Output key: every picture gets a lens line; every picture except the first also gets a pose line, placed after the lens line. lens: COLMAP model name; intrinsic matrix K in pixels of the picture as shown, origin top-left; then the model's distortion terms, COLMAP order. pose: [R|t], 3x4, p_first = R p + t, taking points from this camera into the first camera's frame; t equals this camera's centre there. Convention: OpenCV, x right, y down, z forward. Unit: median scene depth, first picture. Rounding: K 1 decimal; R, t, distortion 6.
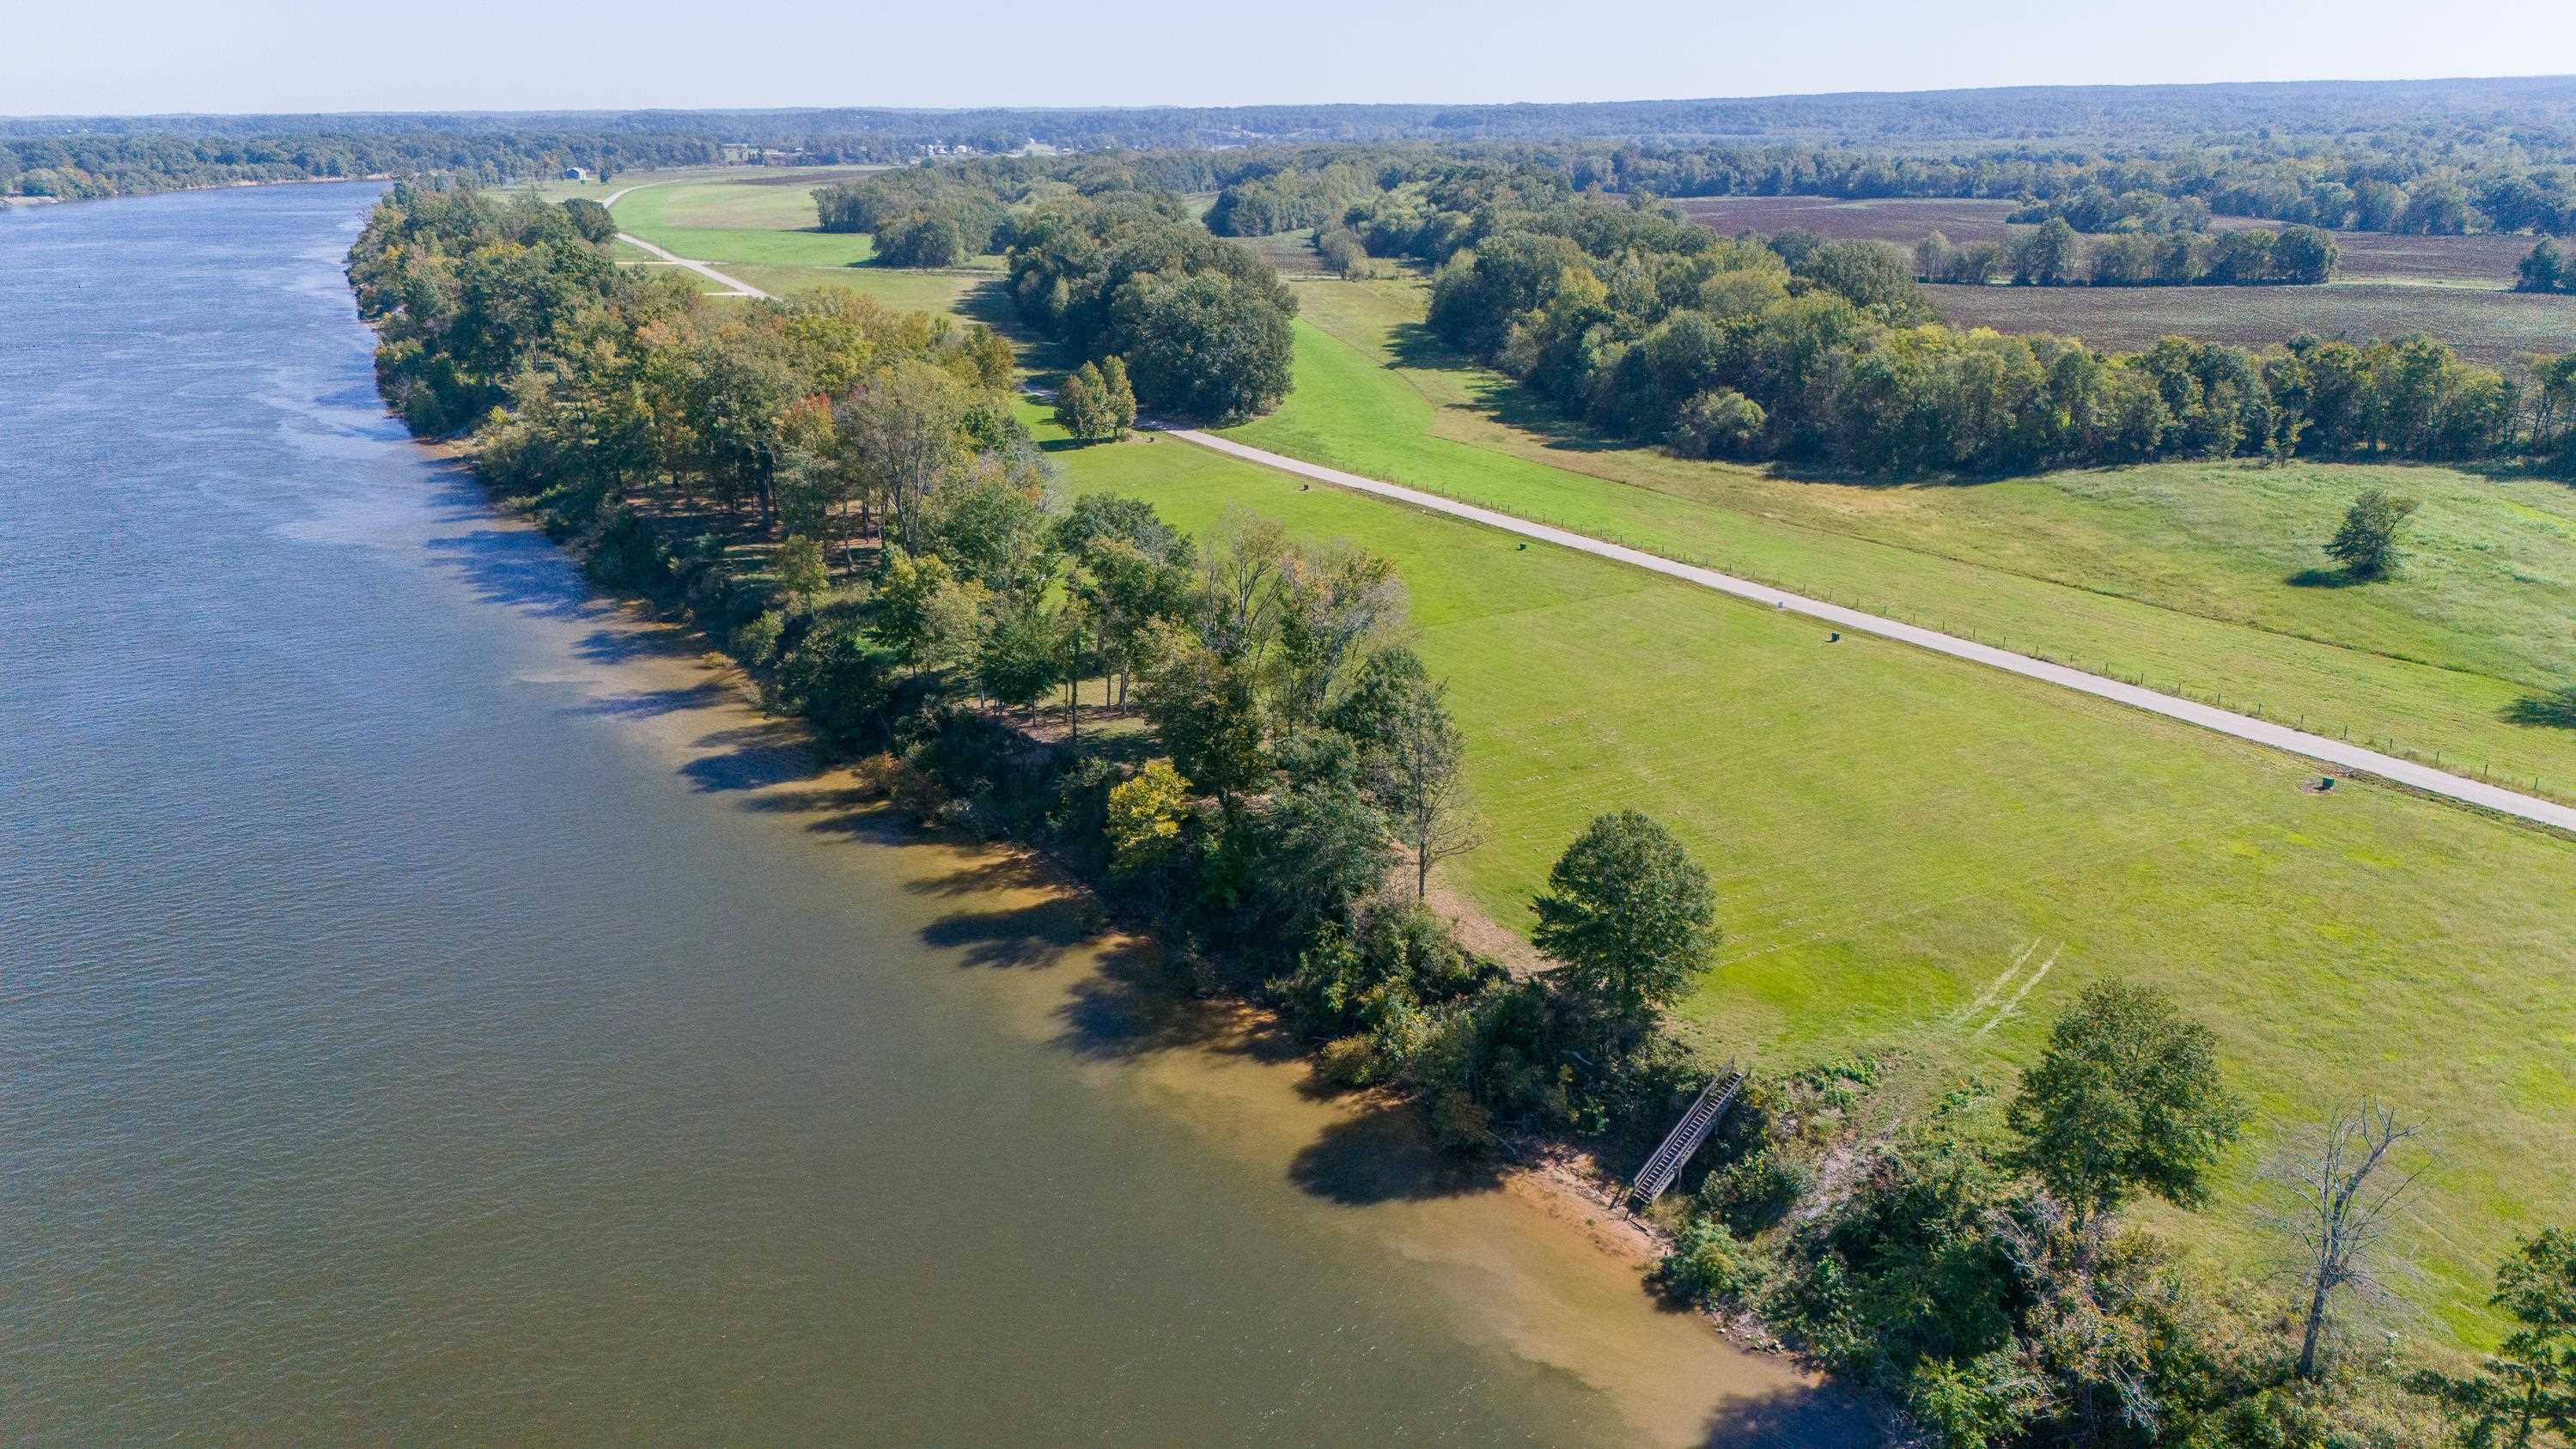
lens RADIAL K [[1884.9, 0, 1290.5], [0, 1884.9, 732.5], [0, 0, 1]] dist [0.070502, -0.068241]
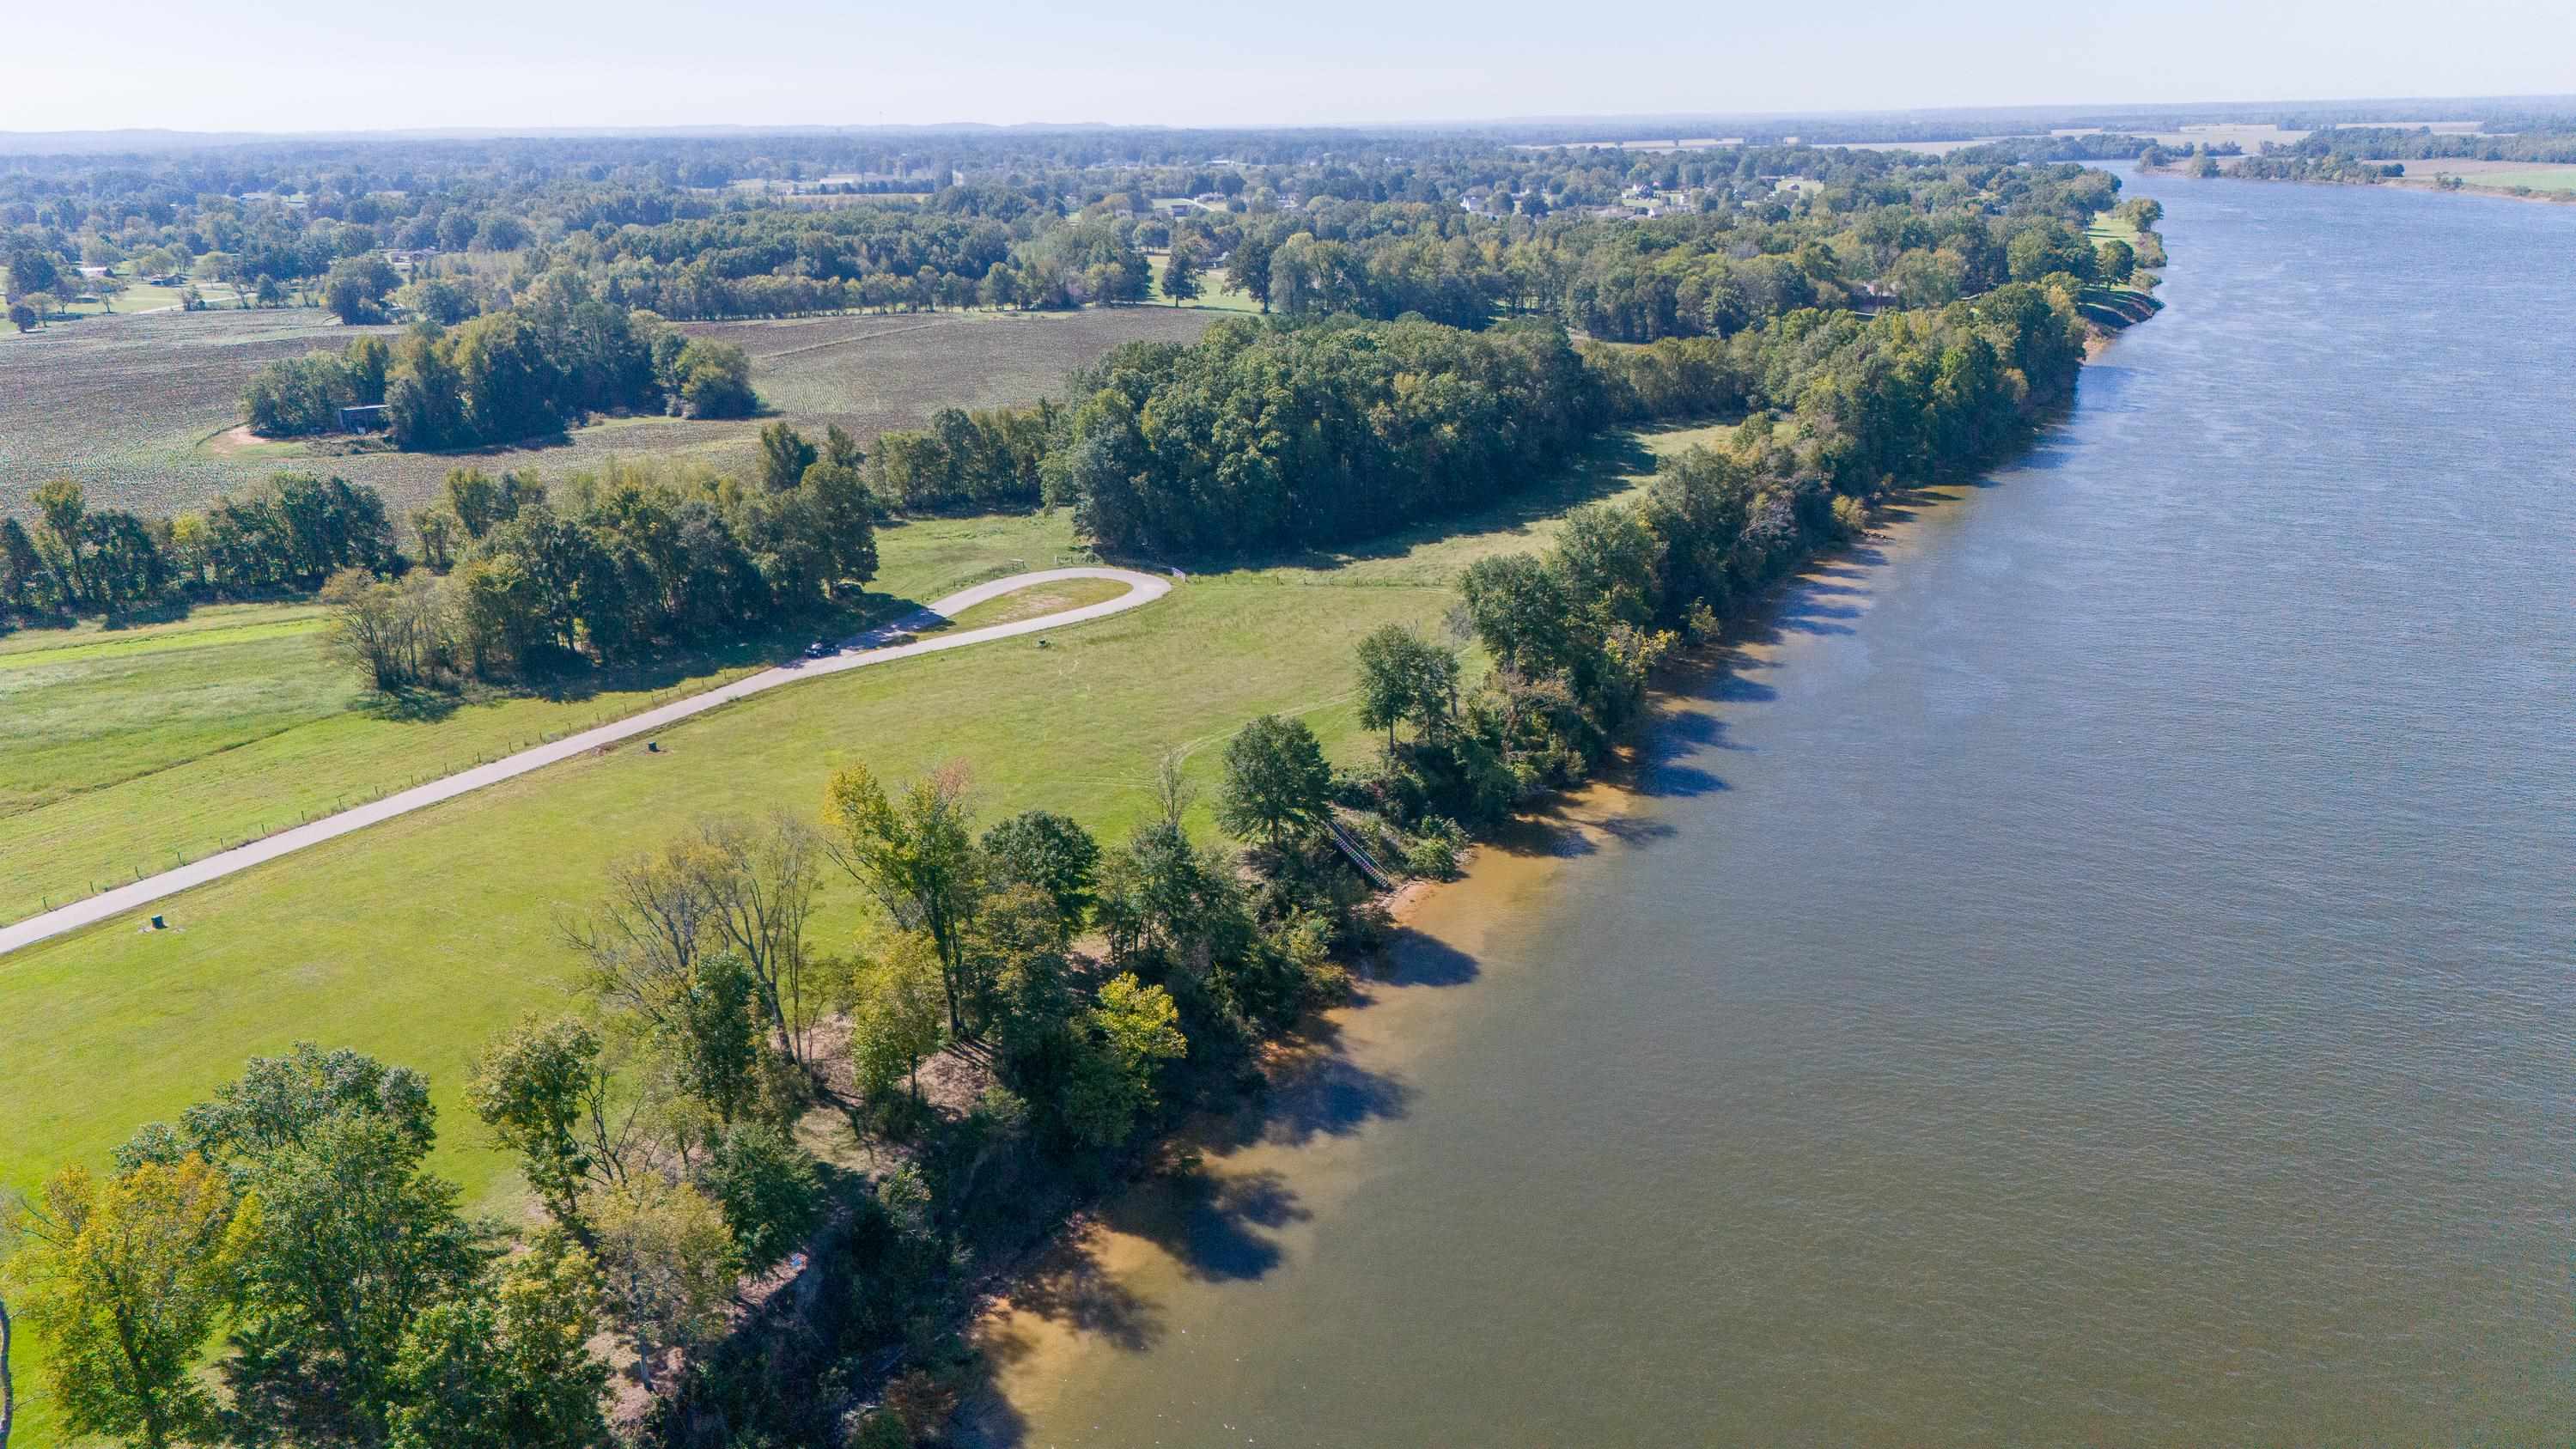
lens RADIAL K [[1884.9, 0, 1302.3], [0, 1884.9, 652.1], [0, 0, 1]] dist [0.070502, -0.068241]
pose [[-0.495515, -0.215225, 0.841512, -0.351516], [0.291614, 0.871363, 0.394573, -0.189054], [-0.818185, 0.440914, -0.369011, 0.488888]]
